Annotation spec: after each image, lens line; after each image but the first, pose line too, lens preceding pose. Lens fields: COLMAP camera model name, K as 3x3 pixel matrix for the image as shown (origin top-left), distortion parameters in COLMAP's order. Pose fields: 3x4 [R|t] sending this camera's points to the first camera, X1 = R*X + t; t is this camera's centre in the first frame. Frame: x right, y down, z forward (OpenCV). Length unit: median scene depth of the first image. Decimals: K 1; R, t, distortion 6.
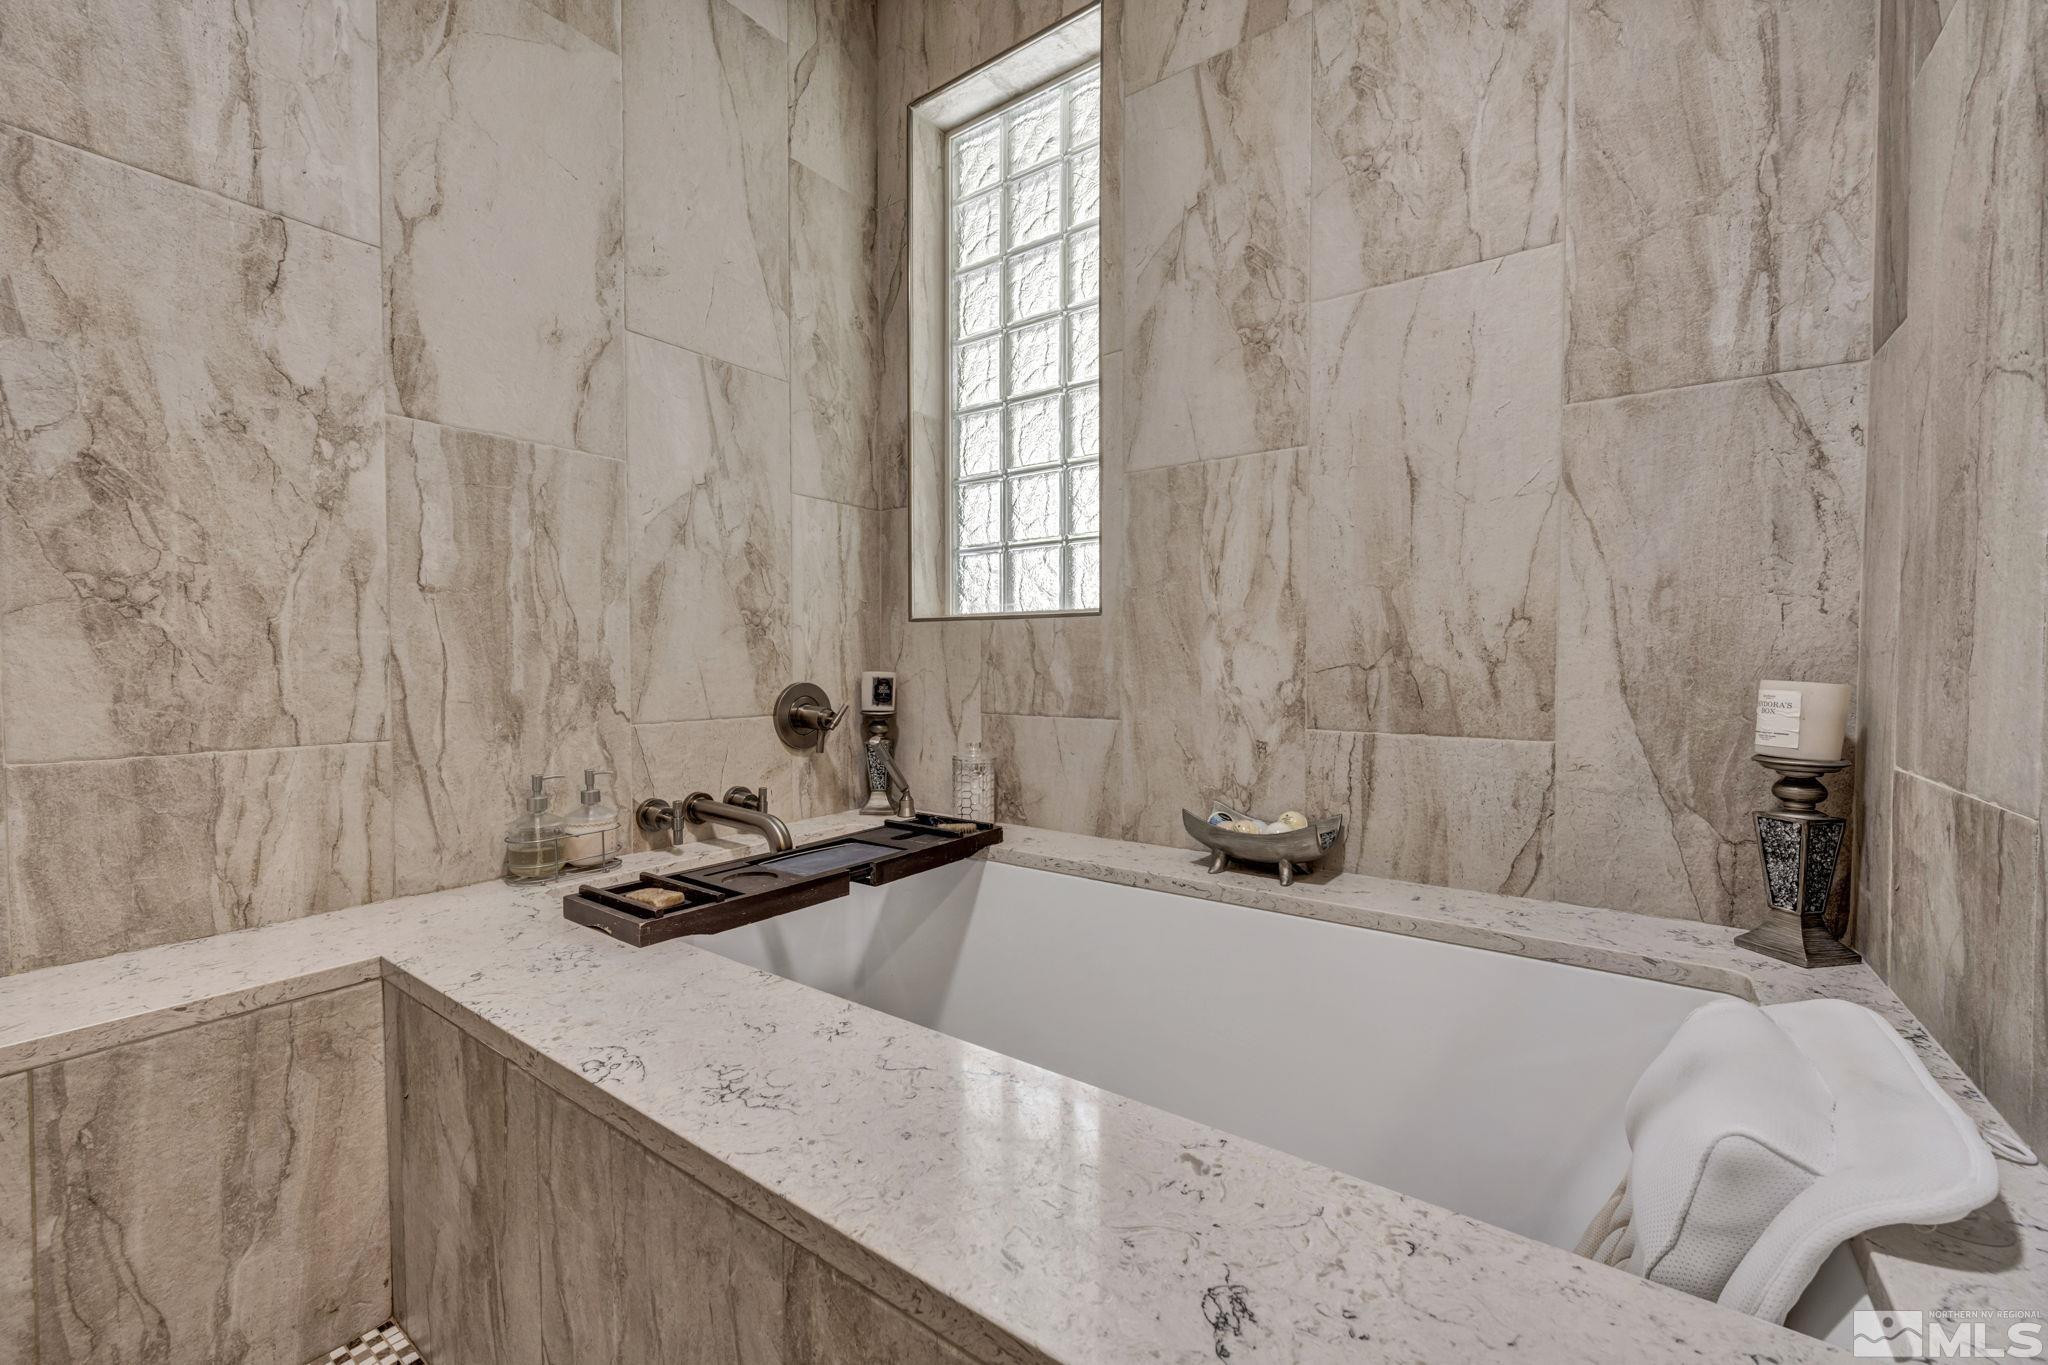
lens RADIAL K [[809.5, 0, 1029.8], [0, 809.5, 682.3], [0, 0, 1]] dist [-0.001982, 0.000485]
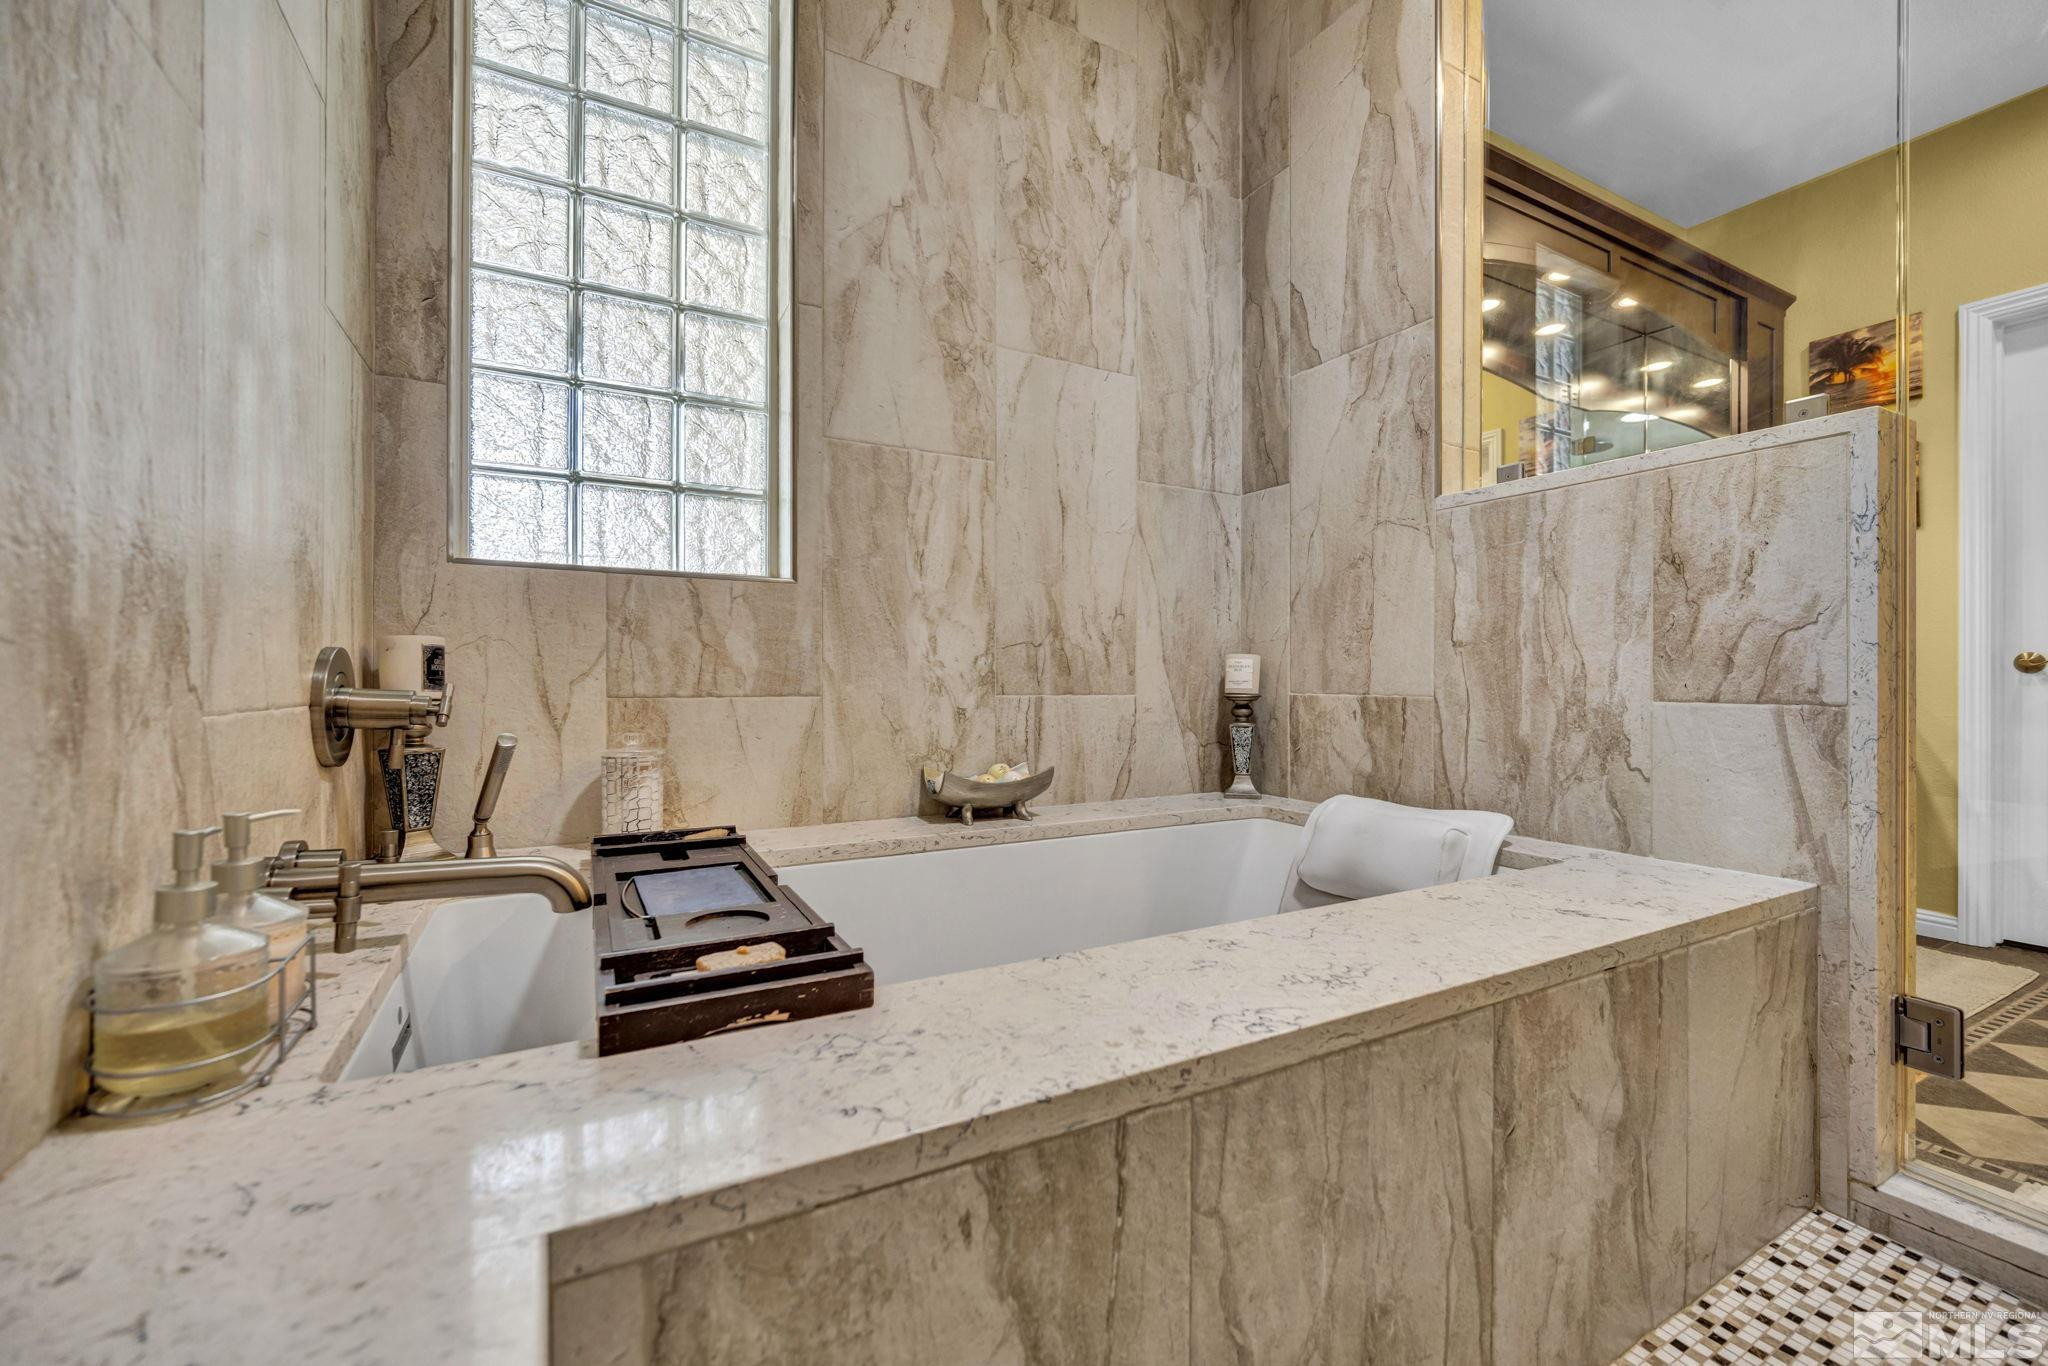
lens RADIAL K [[809.5, 0, 1029.8], [0, 809.5, 682.8], [0, 0, 1]] dist [-0.001982, 0.000485]
pose [[0.451272, 0.001166, 0.892386, -0.733804], [0.023550, 0.999635, -0.013215, 0.058274], [-0.892076, 0.026979, 0.451080, 0.424861]]
